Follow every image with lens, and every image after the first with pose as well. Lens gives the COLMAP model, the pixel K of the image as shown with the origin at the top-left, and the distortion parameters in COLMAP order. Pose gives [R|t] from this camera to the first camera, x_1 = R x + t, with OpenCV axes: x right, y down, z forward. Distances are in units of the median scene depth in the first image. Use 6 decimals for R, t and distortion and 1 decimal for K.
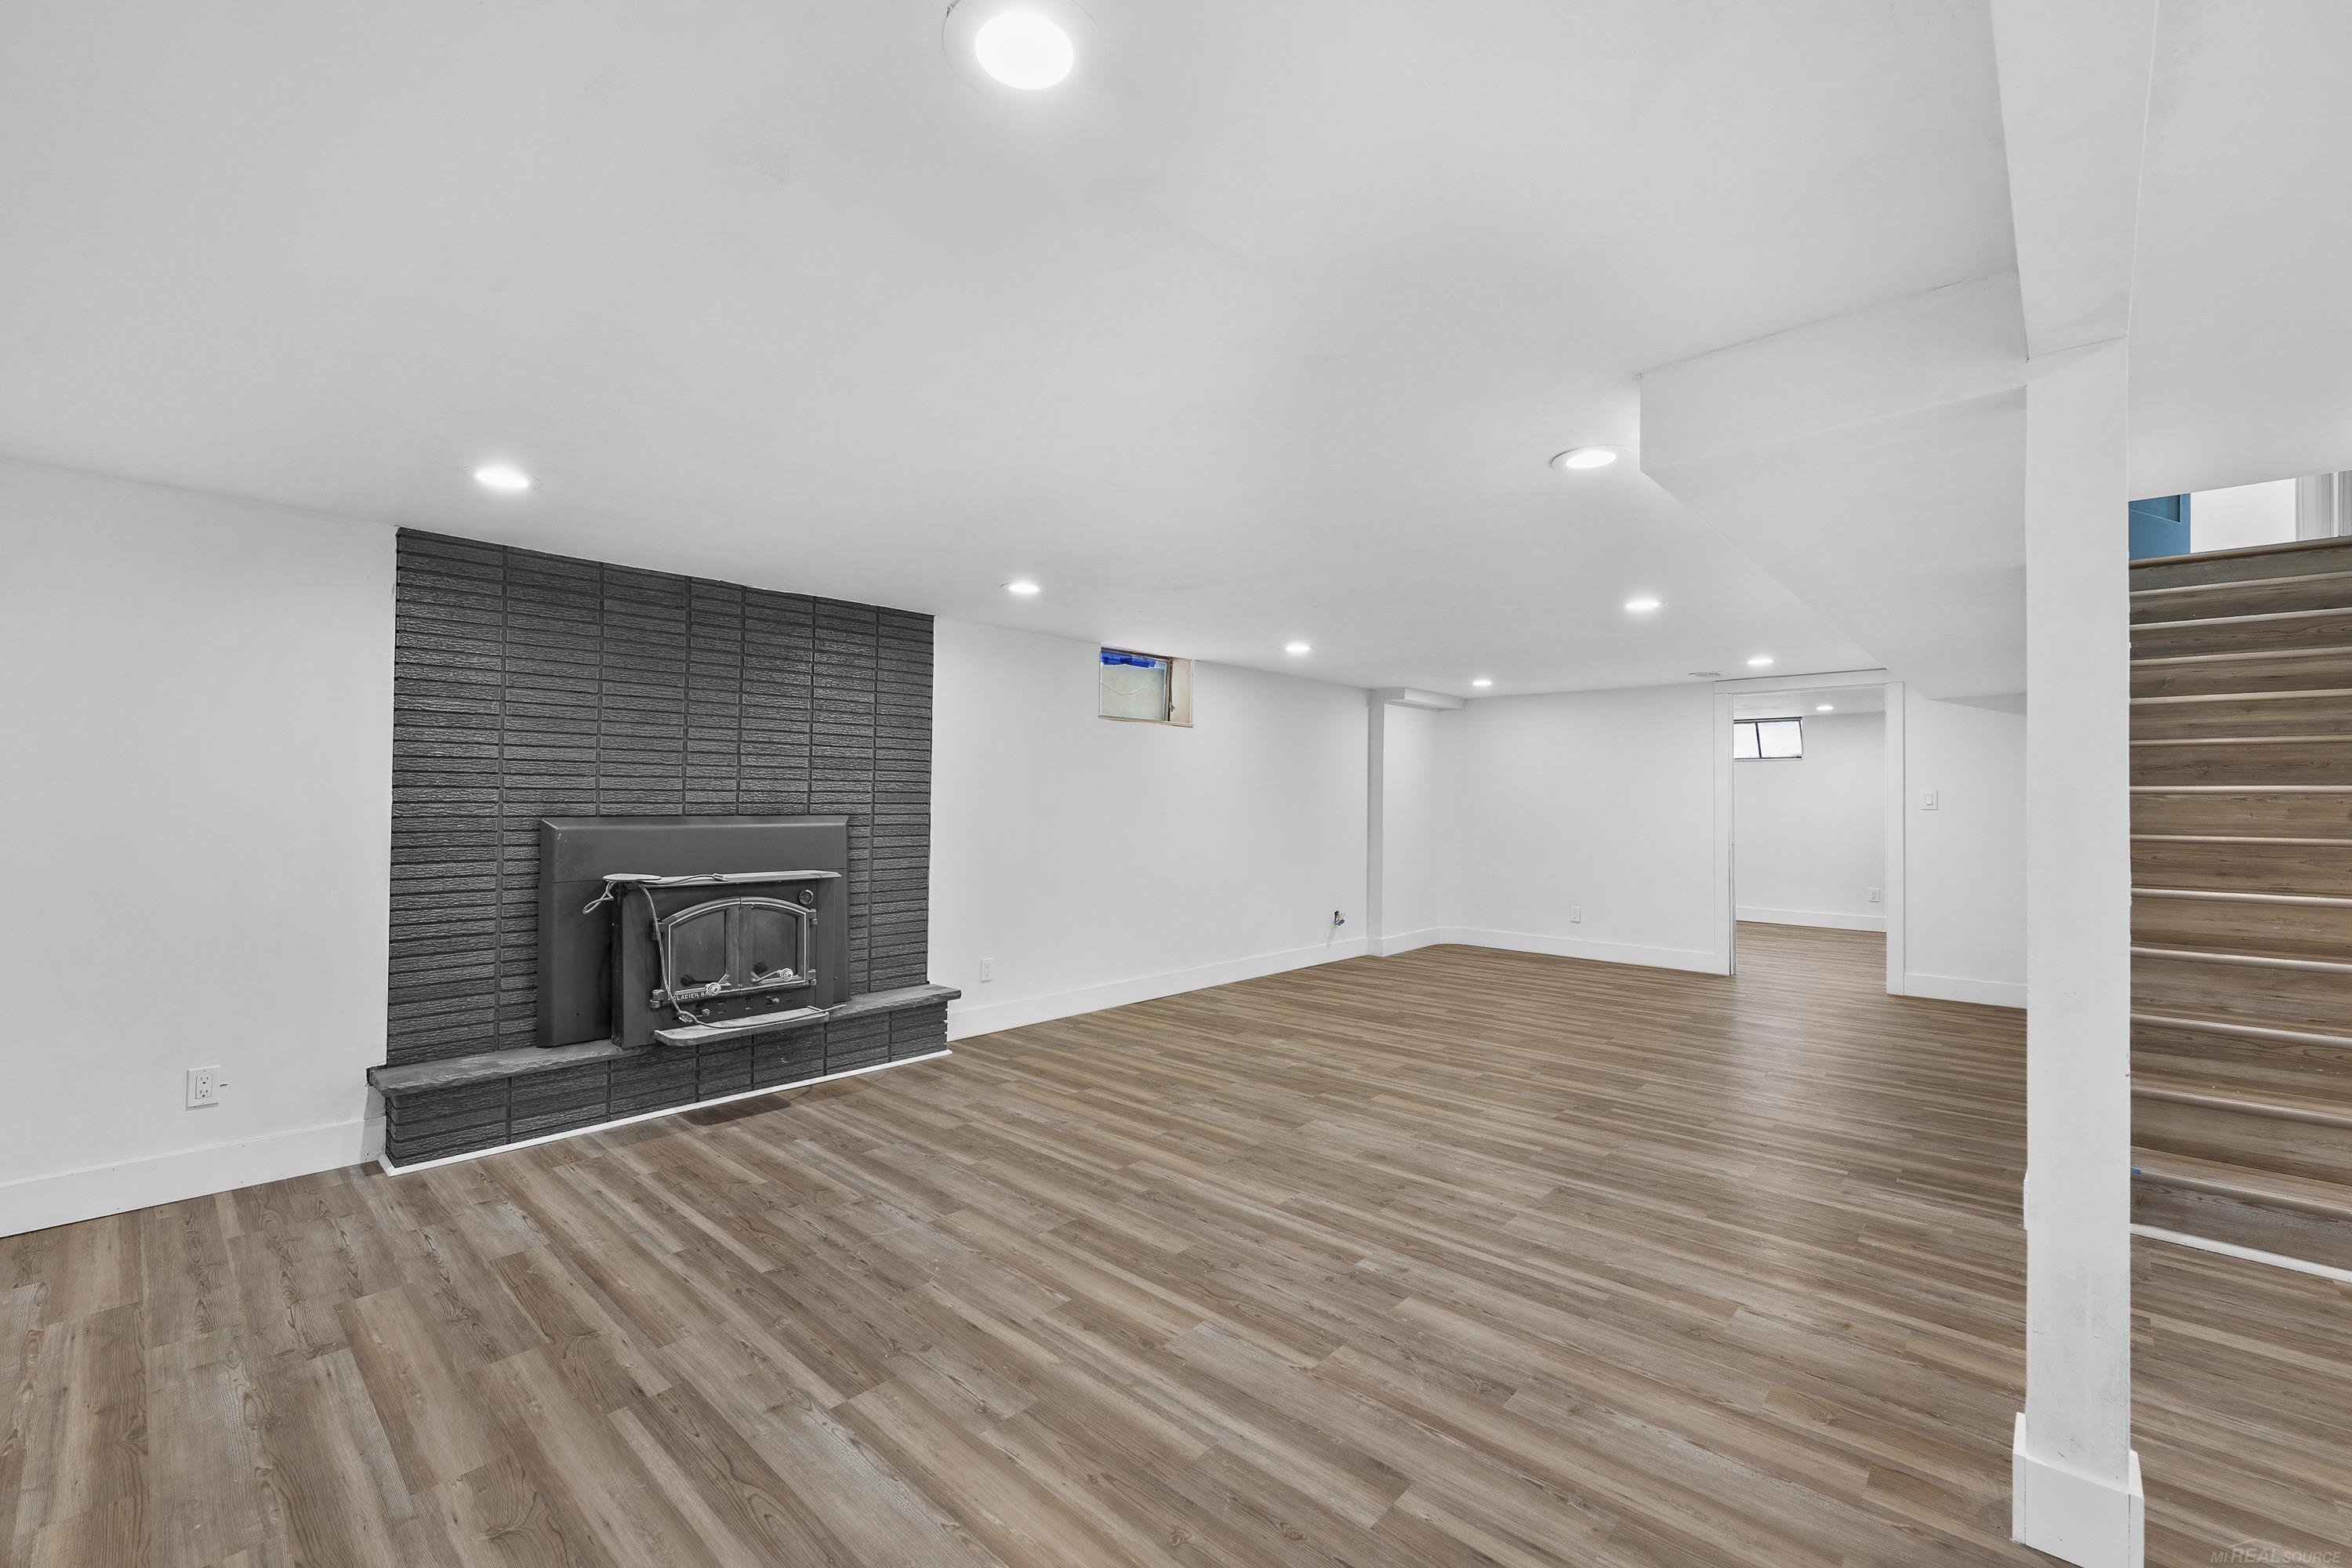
lens RADIAL K [[995.3, 0, 1176.0], [0, 995.3, 784.0], [0, 0, 1]] dist [-0.002858, 0.000186]
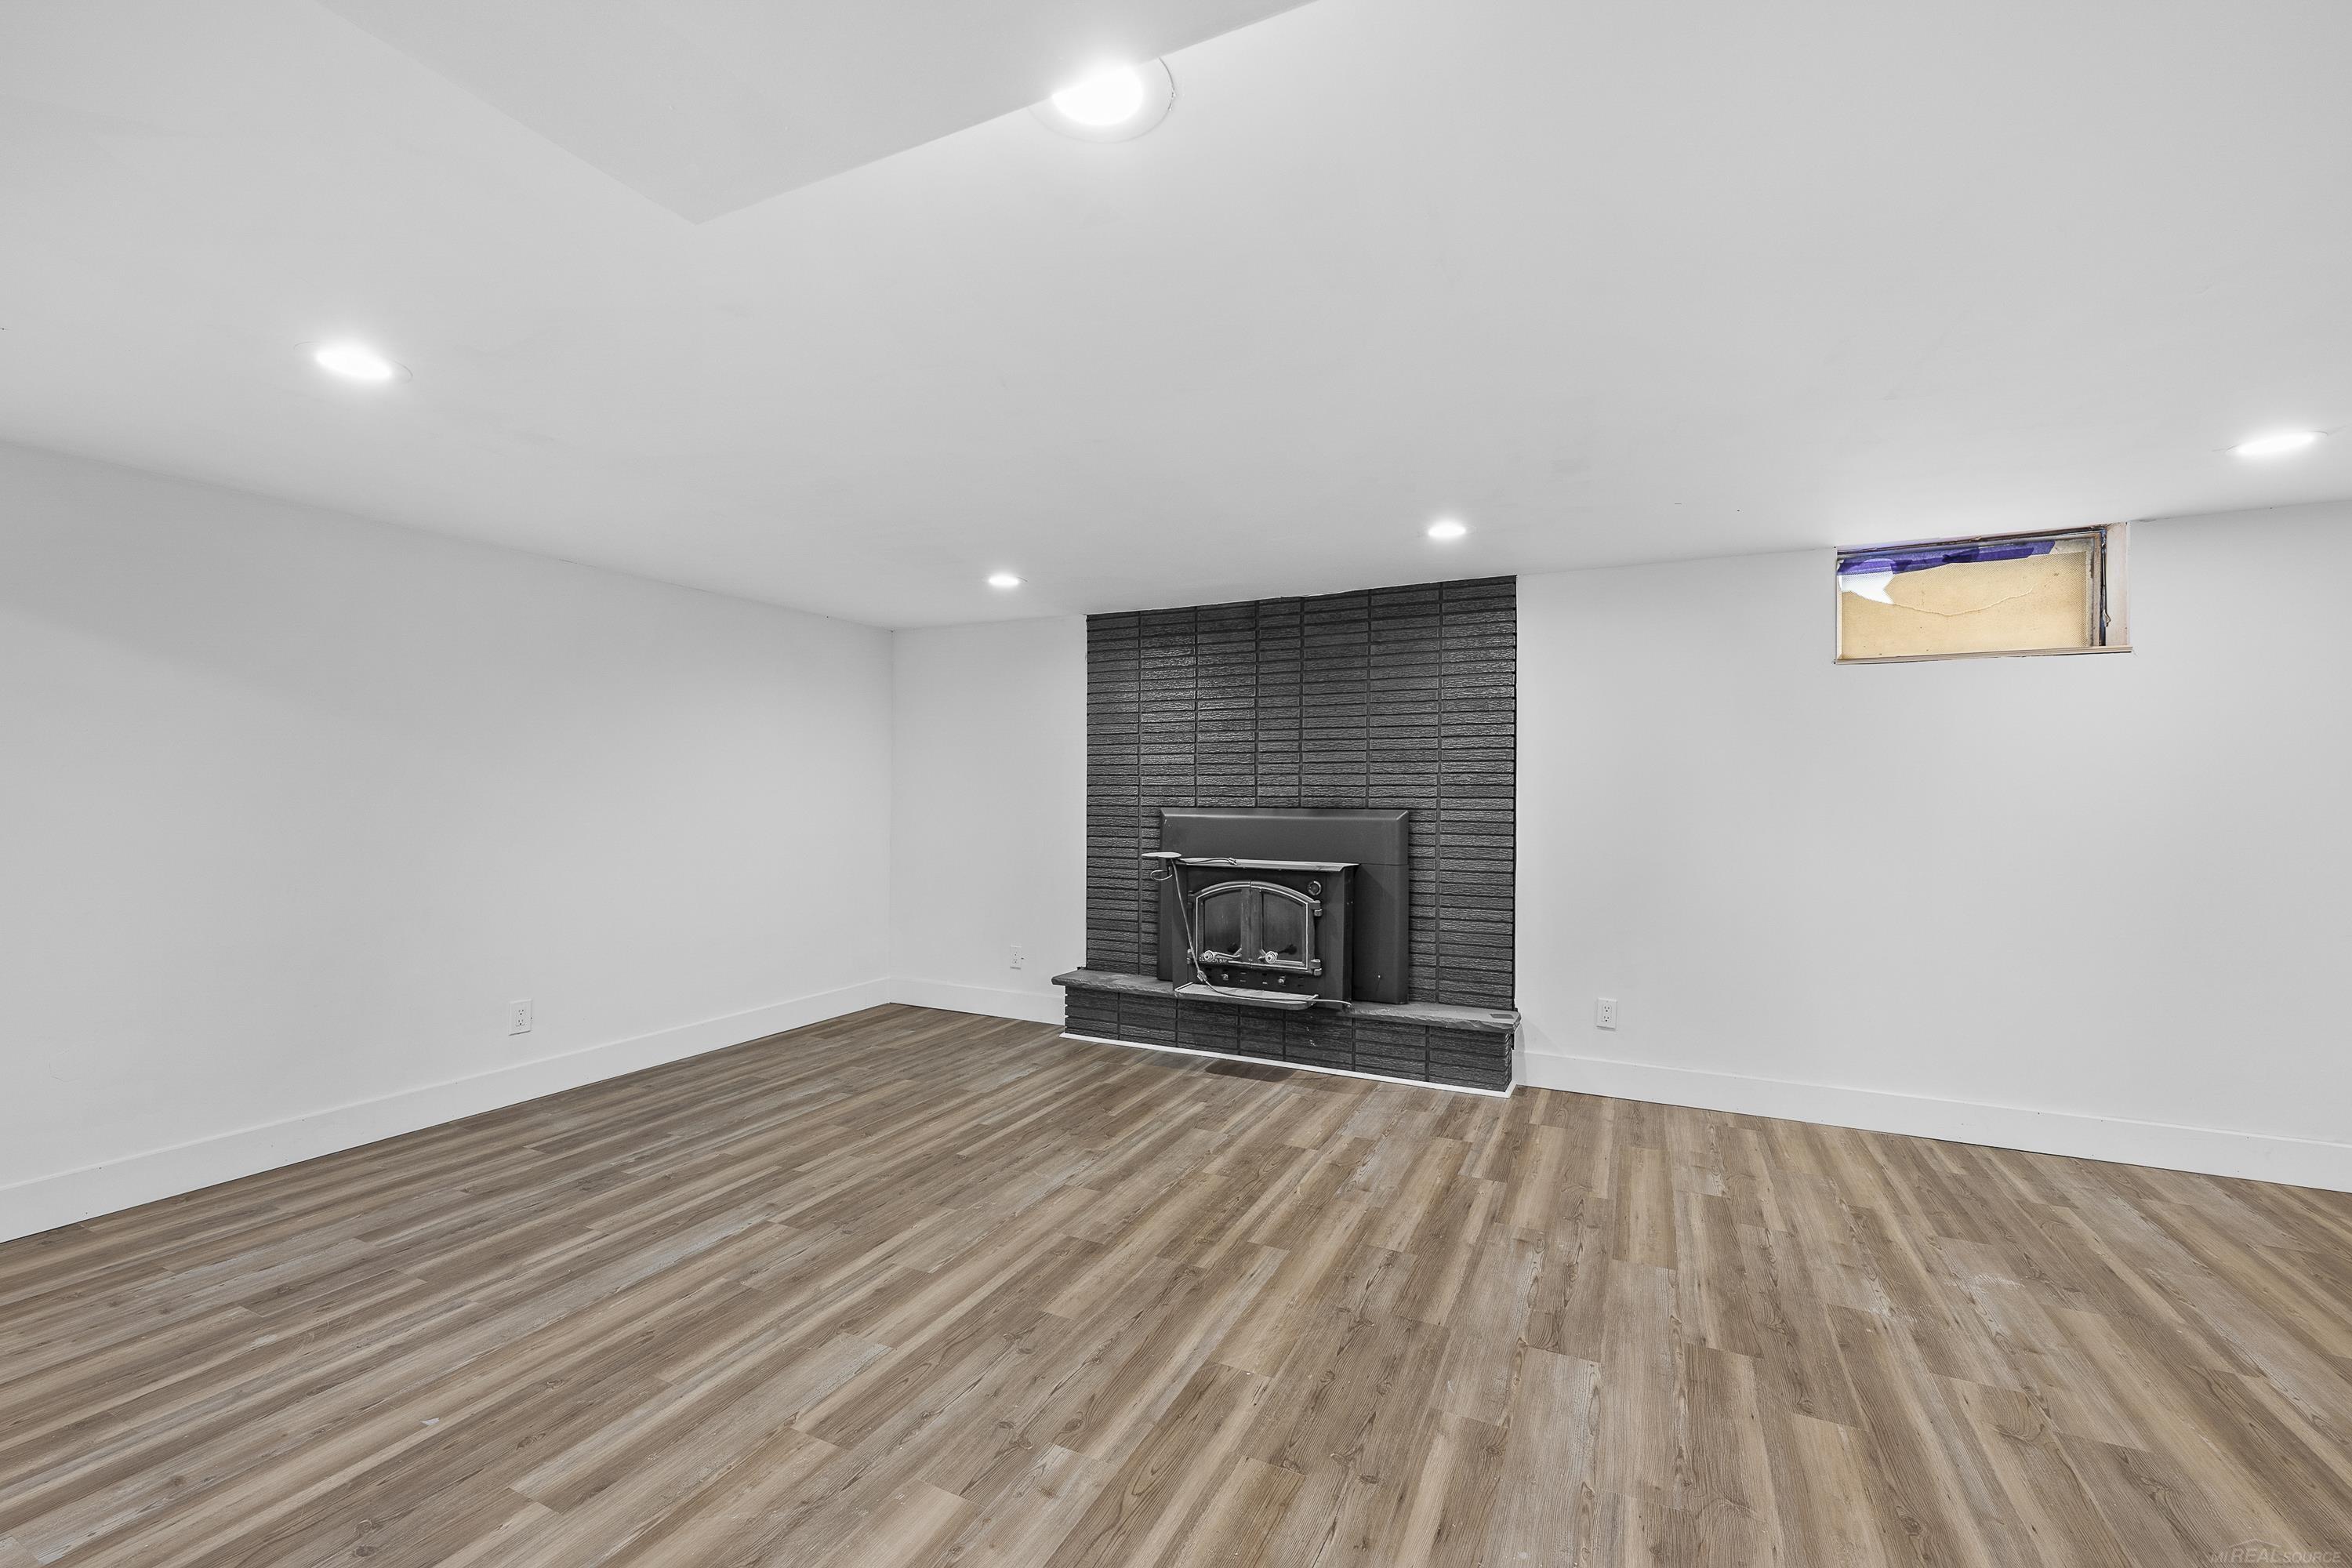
lens RADIAL K [[995.3, 0, 1176.0], [0, 995.3, 784.0], [0, 0, 1]] dist [-0.002858, 0.000186]
pose [[0.262742, -0.012943, -0.964779, 0.654258], [0.014236, 0.999853, -0.009537, 0.015369], [0.964761, -0.011229, 0.262887, 0.662745]]
